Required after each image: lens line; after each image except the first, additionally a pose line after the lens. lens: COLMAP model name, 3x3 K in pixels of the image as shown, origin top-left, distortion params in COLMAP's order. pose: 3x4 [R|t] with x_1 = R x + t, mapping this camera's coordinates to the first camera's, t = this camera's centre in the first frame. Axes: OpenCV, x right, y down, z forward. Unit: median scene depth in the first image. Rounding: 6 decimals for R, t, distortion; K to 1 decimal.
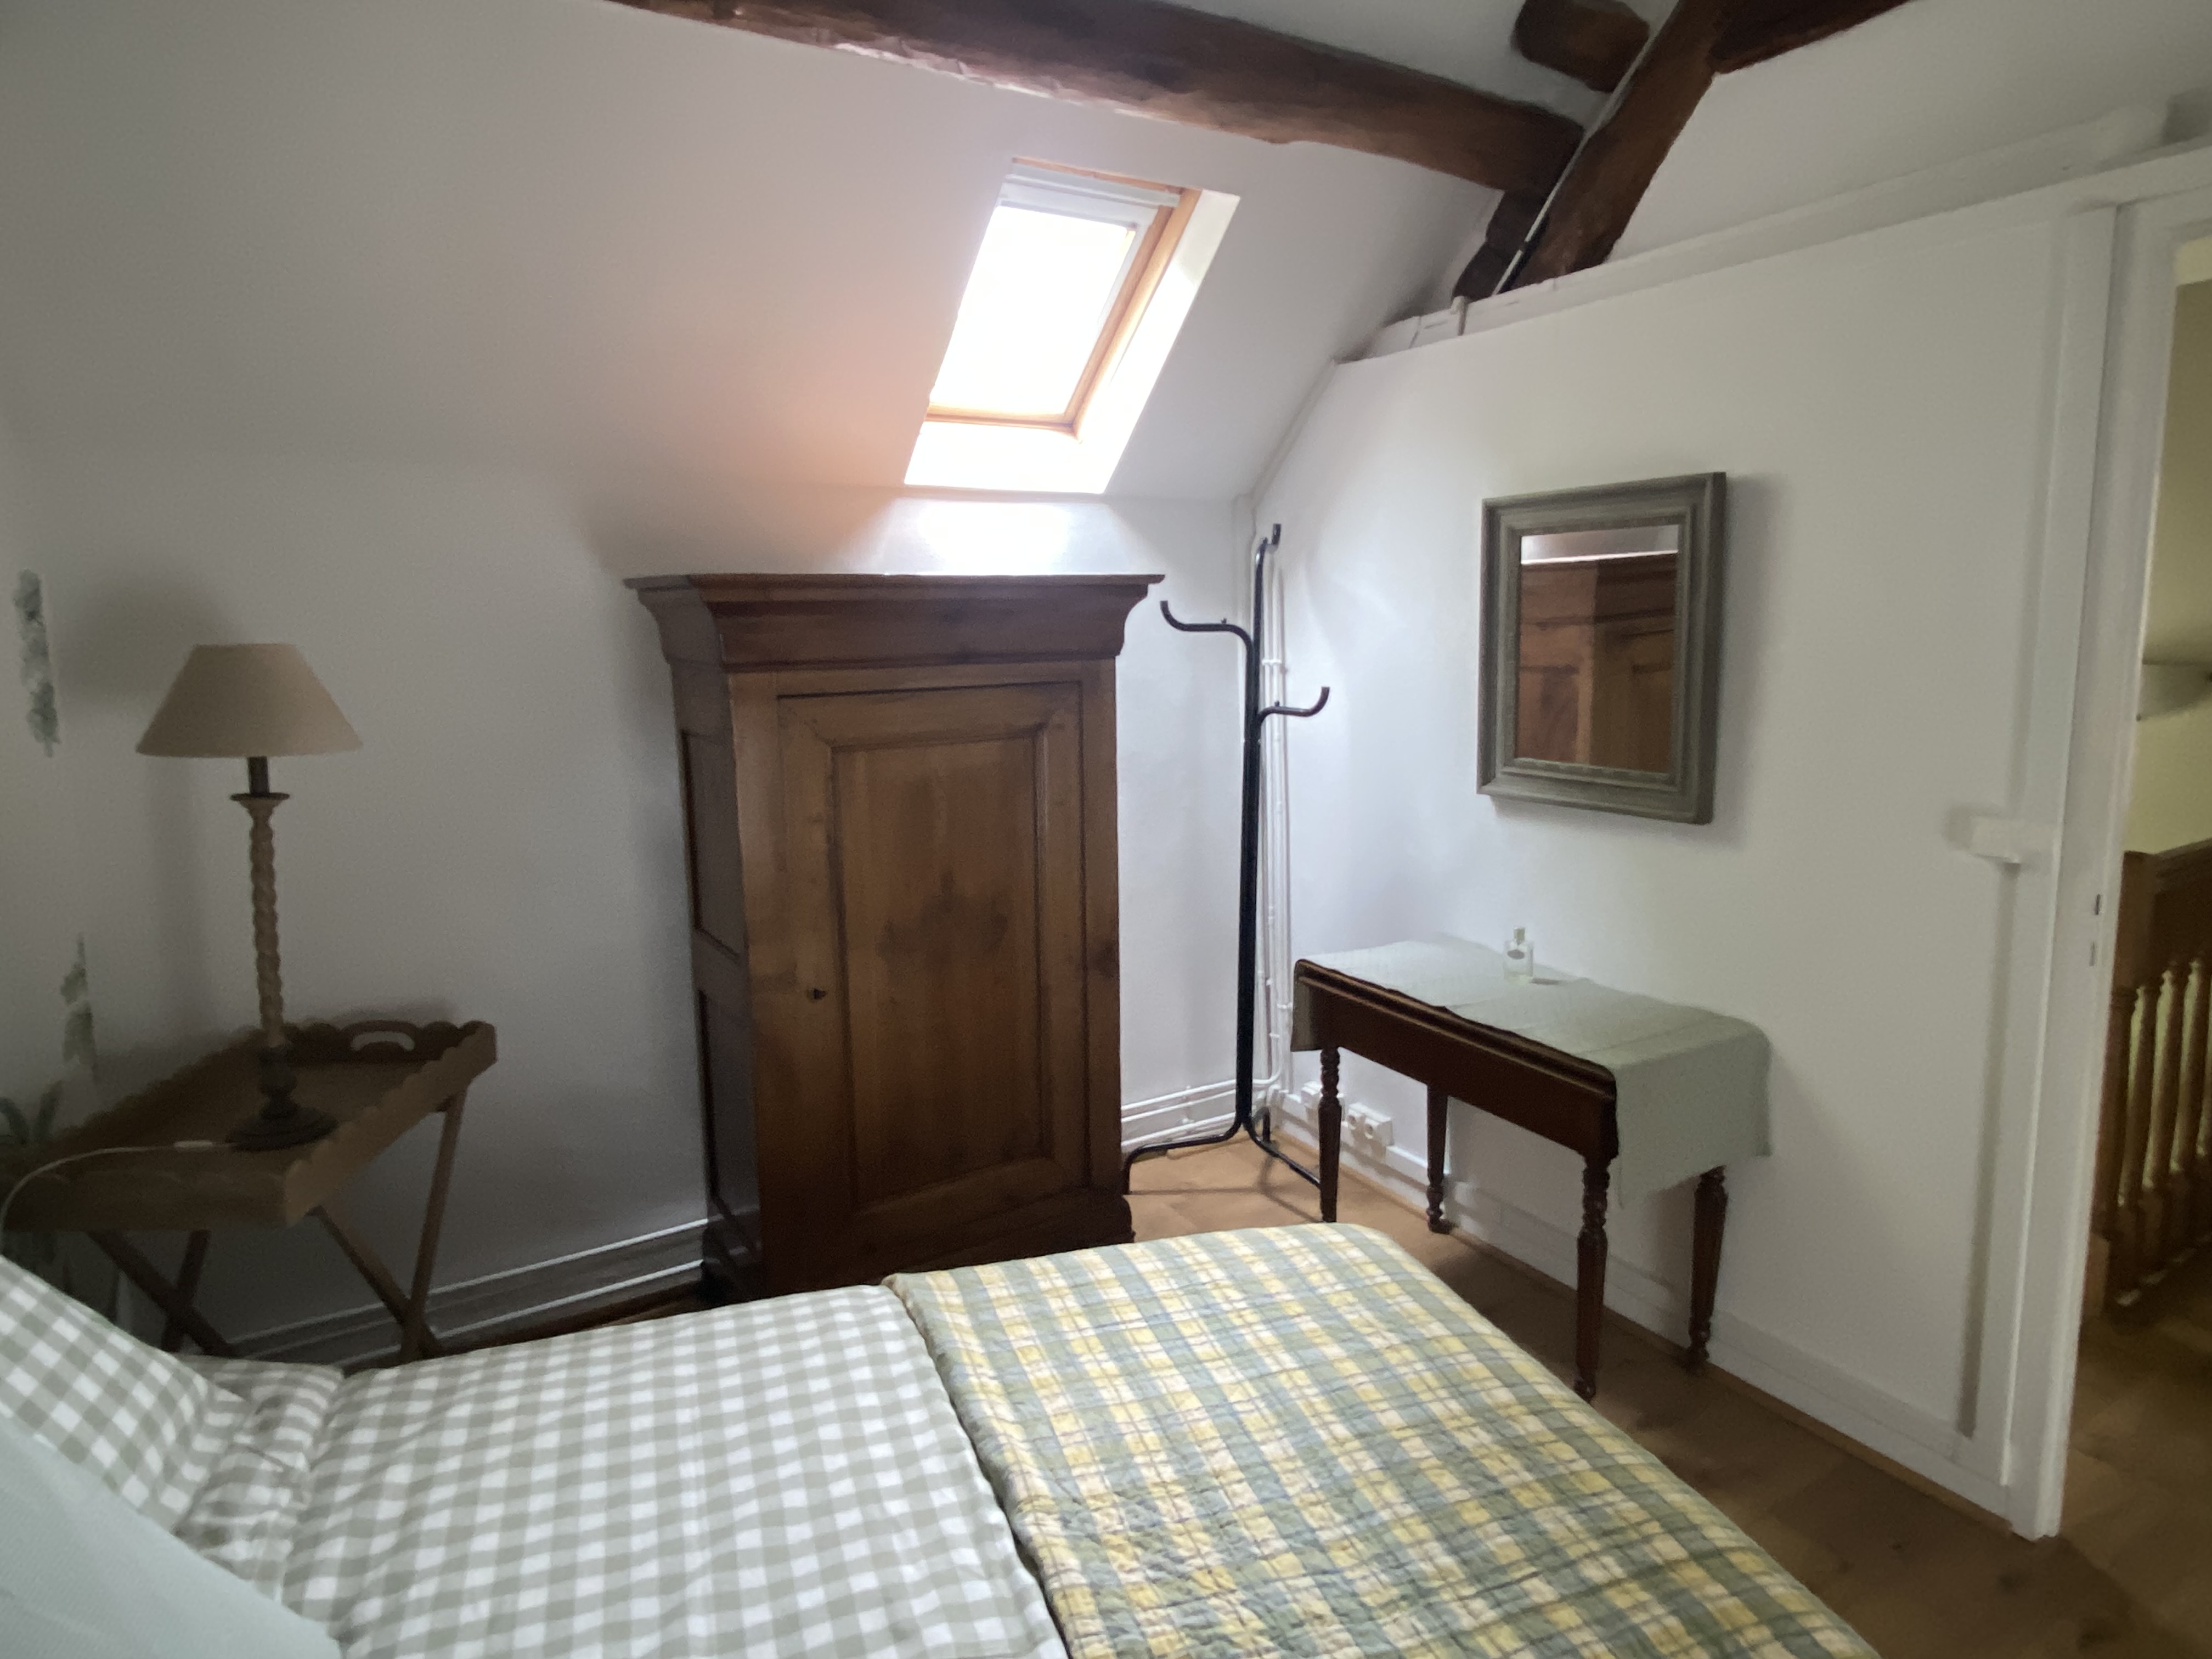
lens RADIAL K [[1268.0, 0, 1103.2], [0, 1268.0, 825.7], [0, 0, 1]] dist [0.017931, -0.011972]
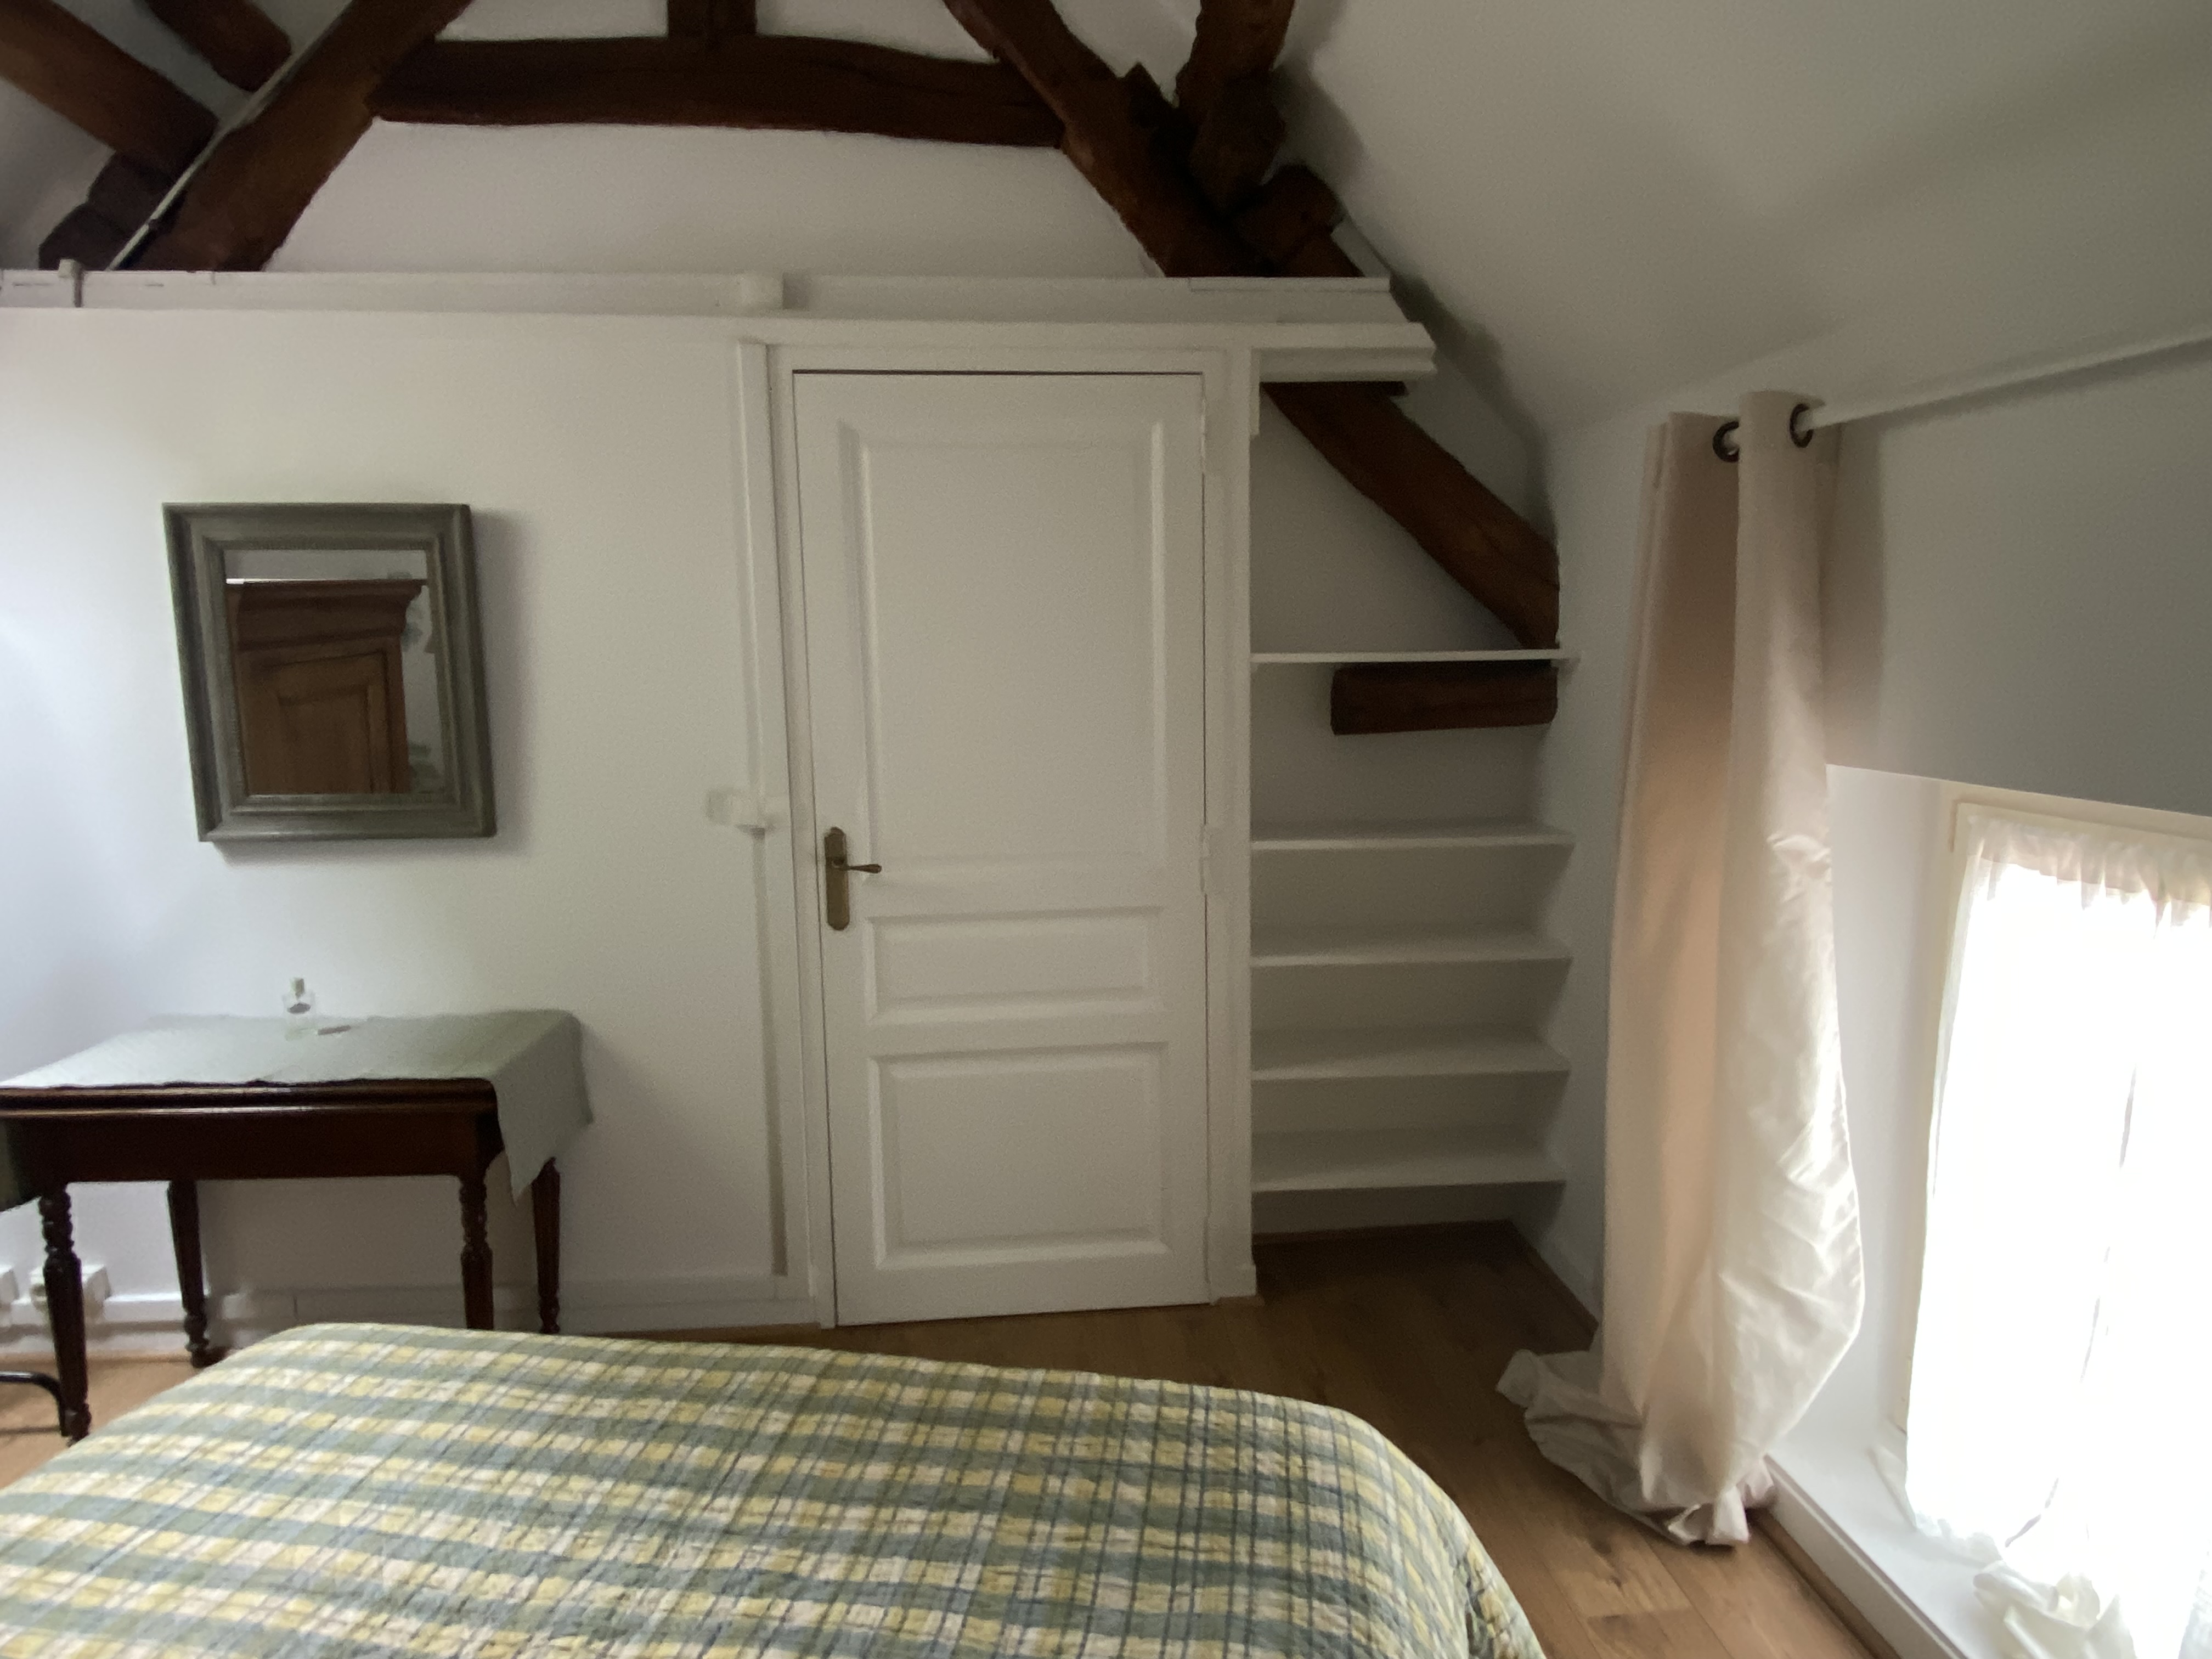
lens RADIAL K [[1268.0, 0, 1100.4], [0, 1268.0, 816.0], [0, 0, 1]] dist [0.017931, -0.011972]
pose [[0.473491, -0.111568, 0.873704, -0.314729], [0.144871, 0.988301, 0.047690, 0.007794], [-0.868803, 0.103994, 0.484115, 0.073605]]
